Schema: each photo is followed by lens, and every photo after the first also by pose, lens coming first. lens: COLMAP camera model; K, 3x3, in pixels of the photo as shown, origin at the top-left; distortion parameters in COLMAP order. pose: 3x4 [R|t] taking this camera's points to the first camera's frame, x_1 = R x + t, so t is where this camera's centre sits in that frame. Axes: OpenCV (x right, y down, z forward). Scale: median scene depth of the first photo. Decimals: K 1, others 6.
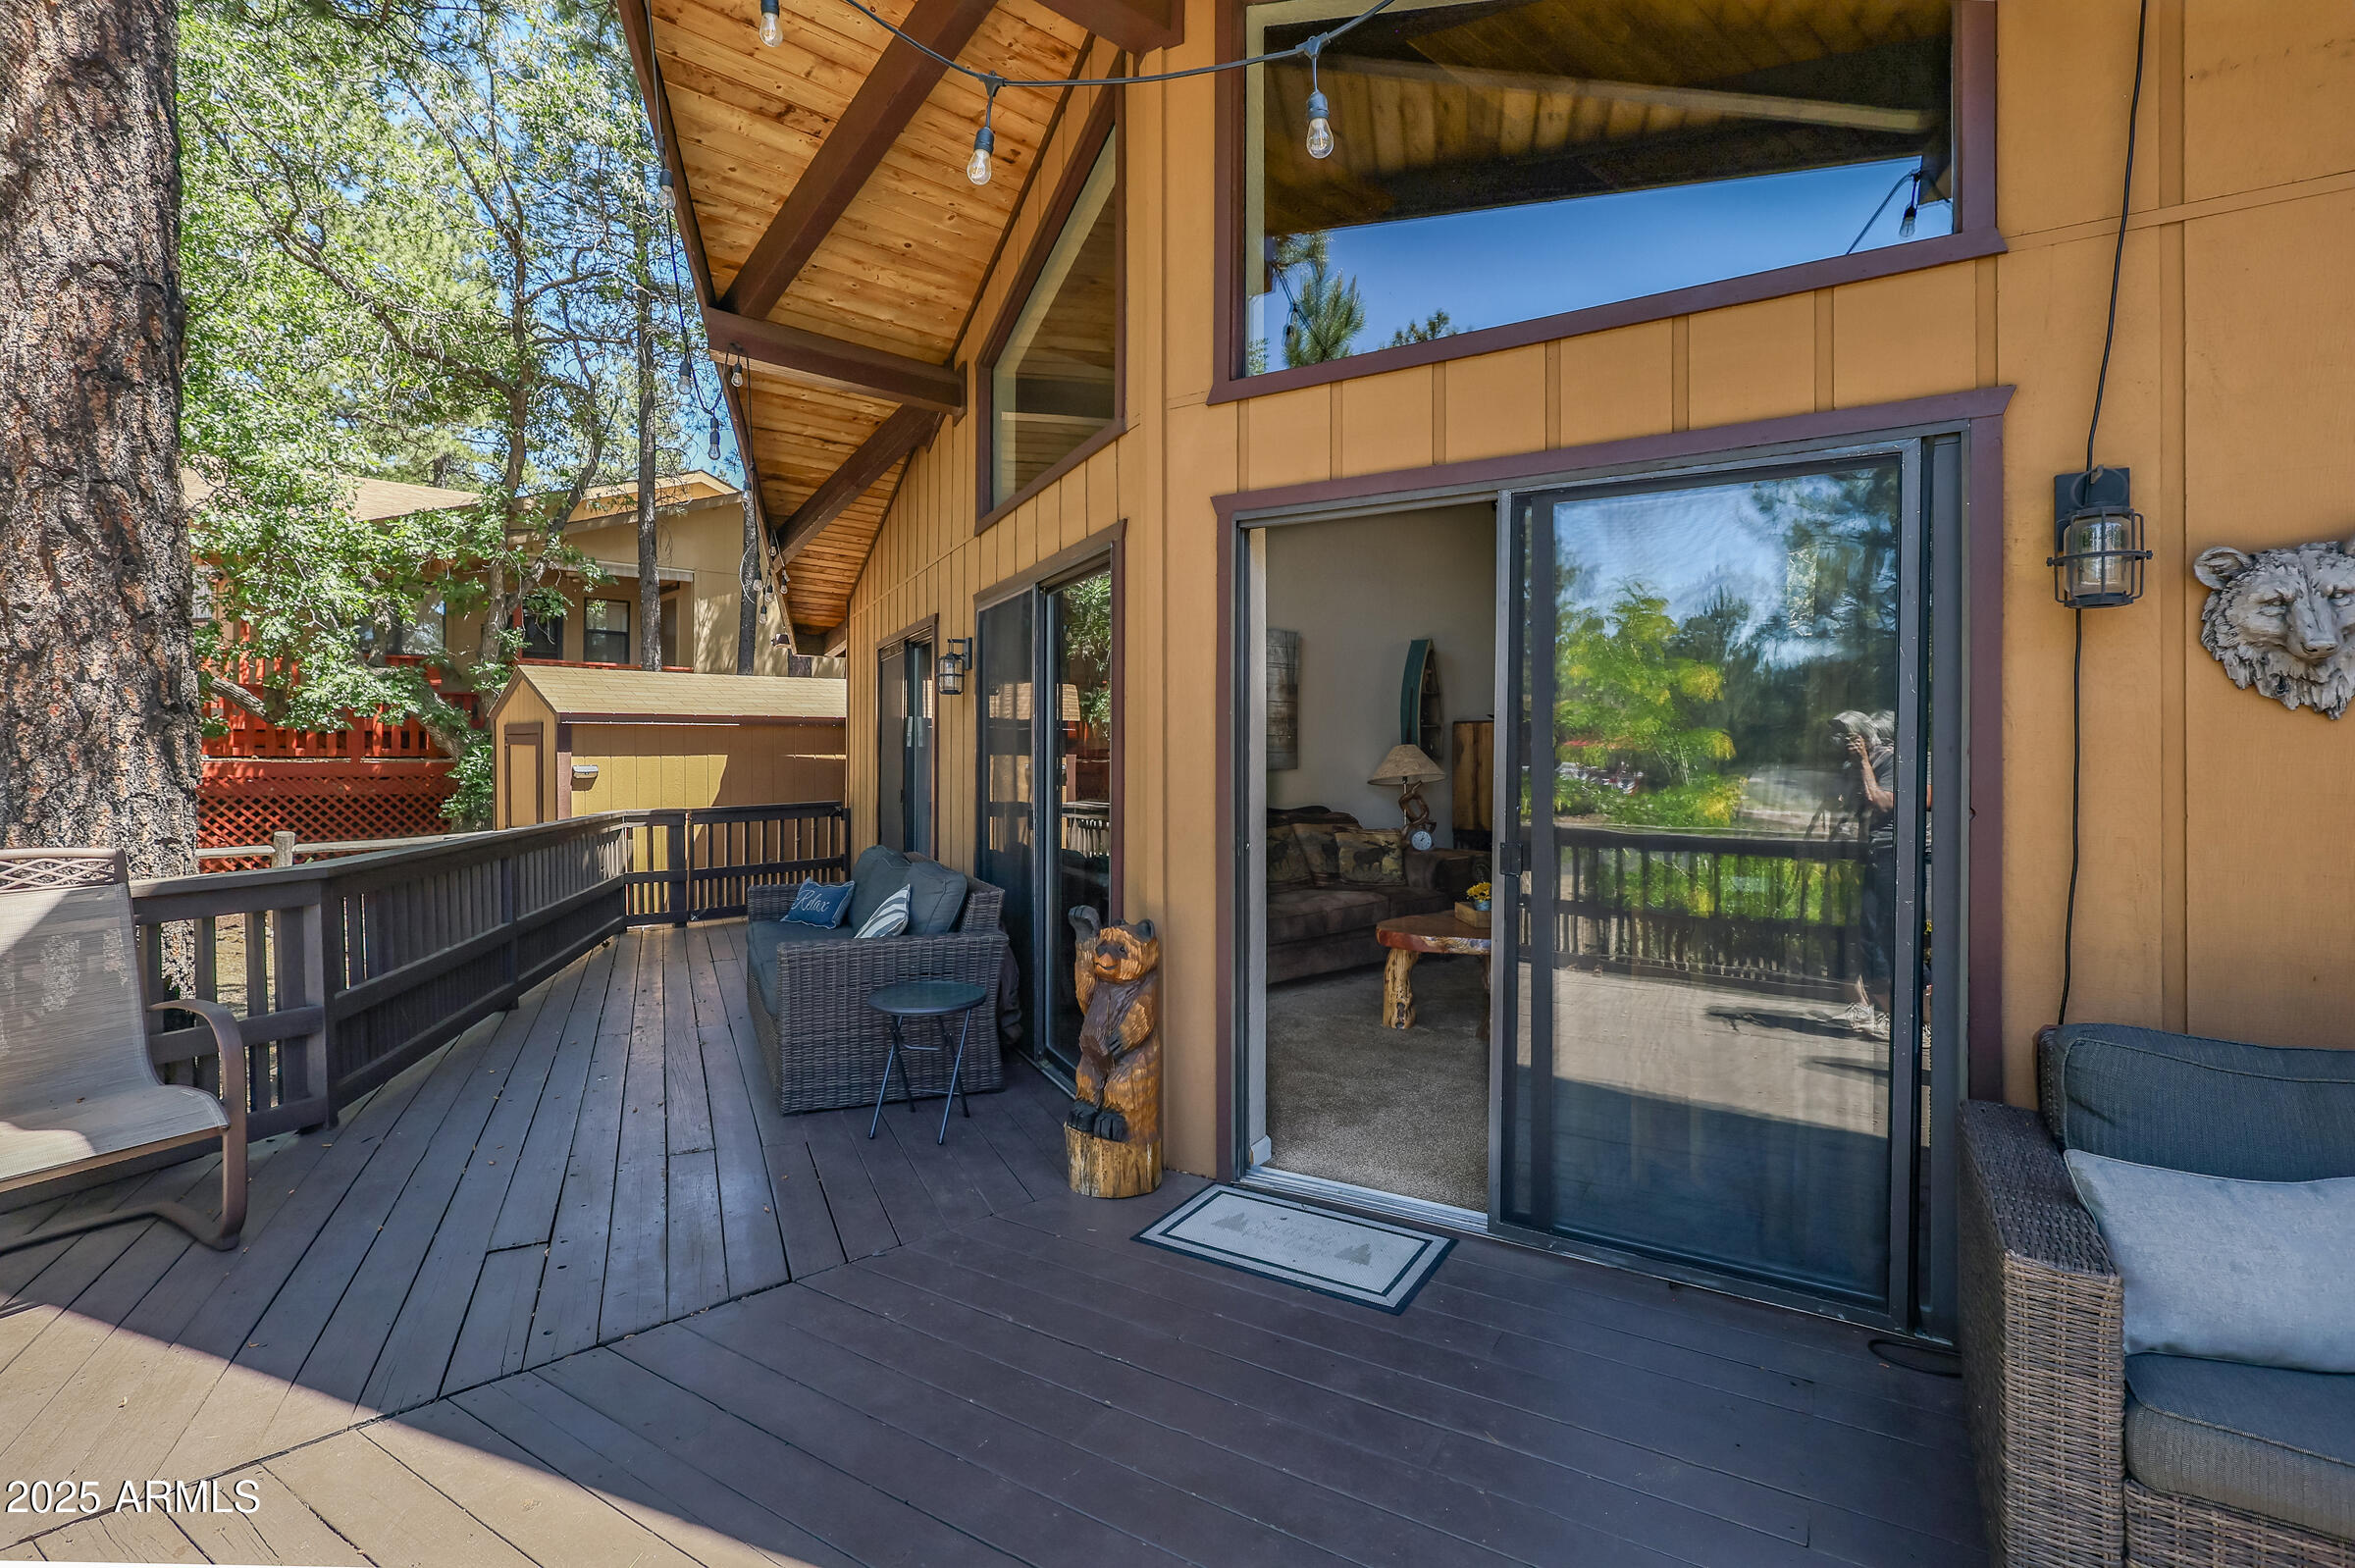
lens RADIAL K [[1084.7, 0, 1173.2], [0, 1084.7, 764.1], [0, 0, 1]] dist [-0.002529, -0.000377]
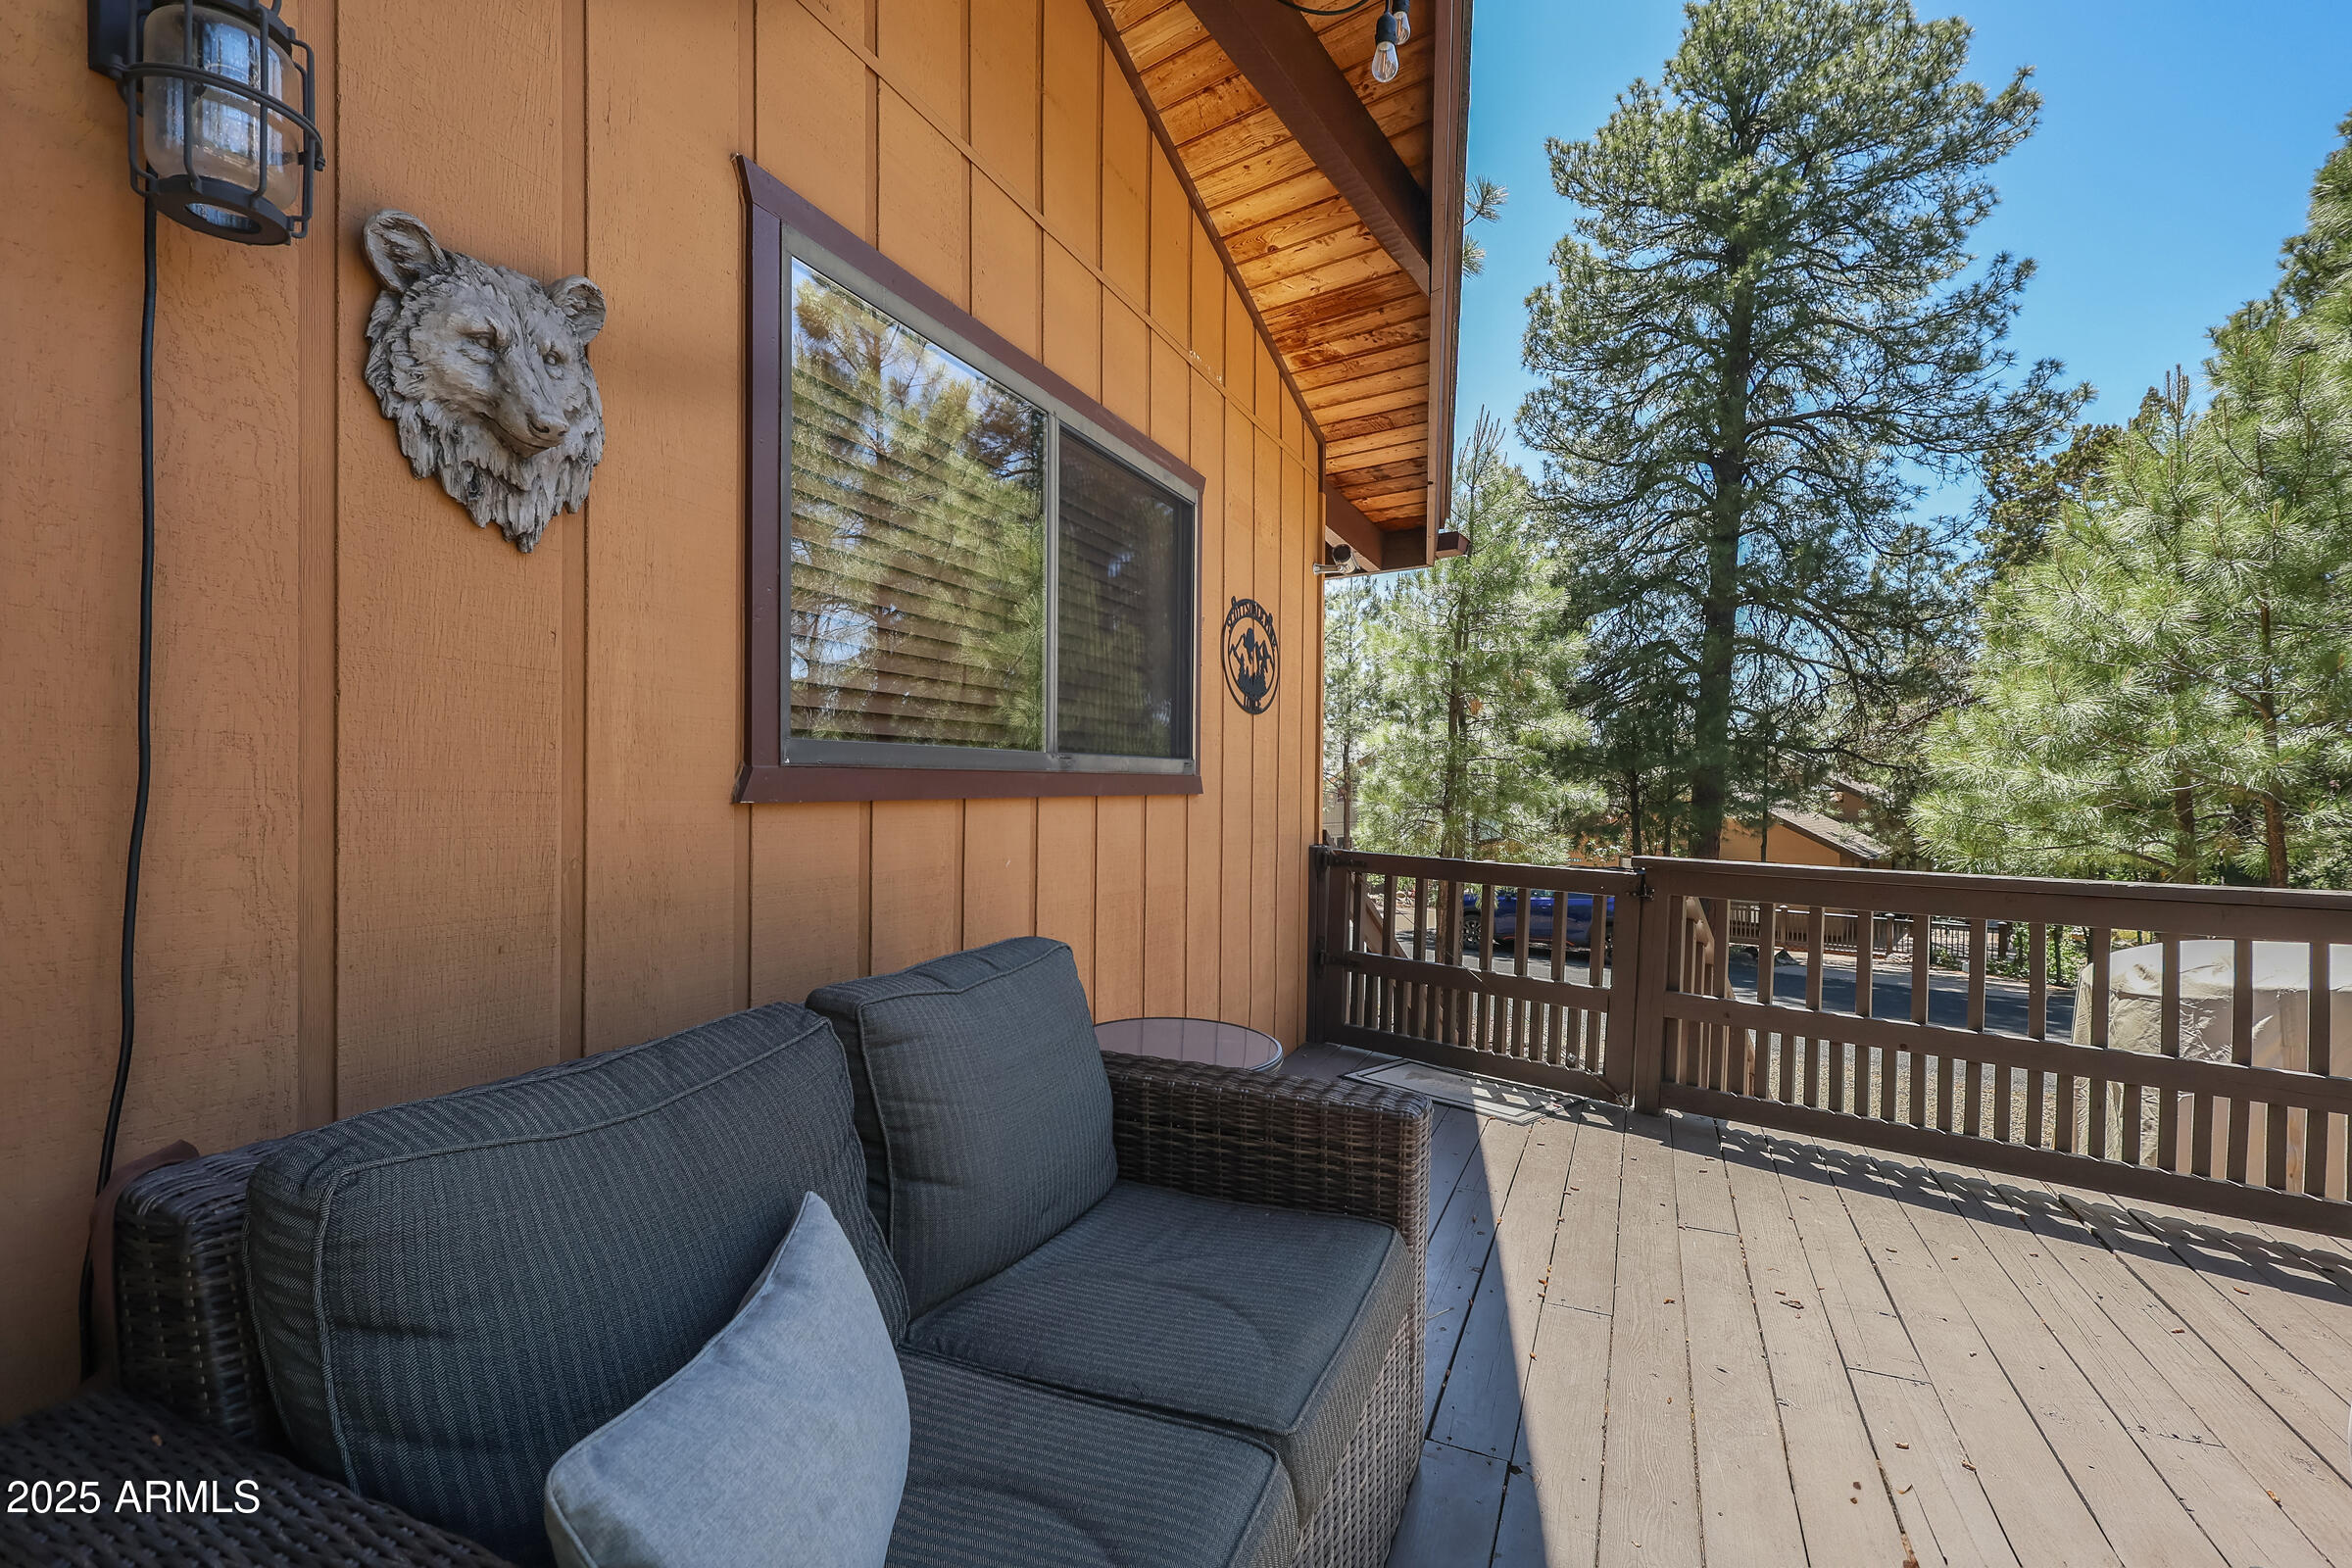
lens RADIAL K [[1083.3, 0, 1178.3], [0, 1083.3, 788.7], [0, 0, 1]] dist [-0.002529, -0.000377]
pose [[-0.144988, -0.018024, 0.989269, 0.347382], [-0.005713, 0.999833, 0.017380, 0.087853], [-0.989417, -0.003132, -0.145067, 0.683921]]
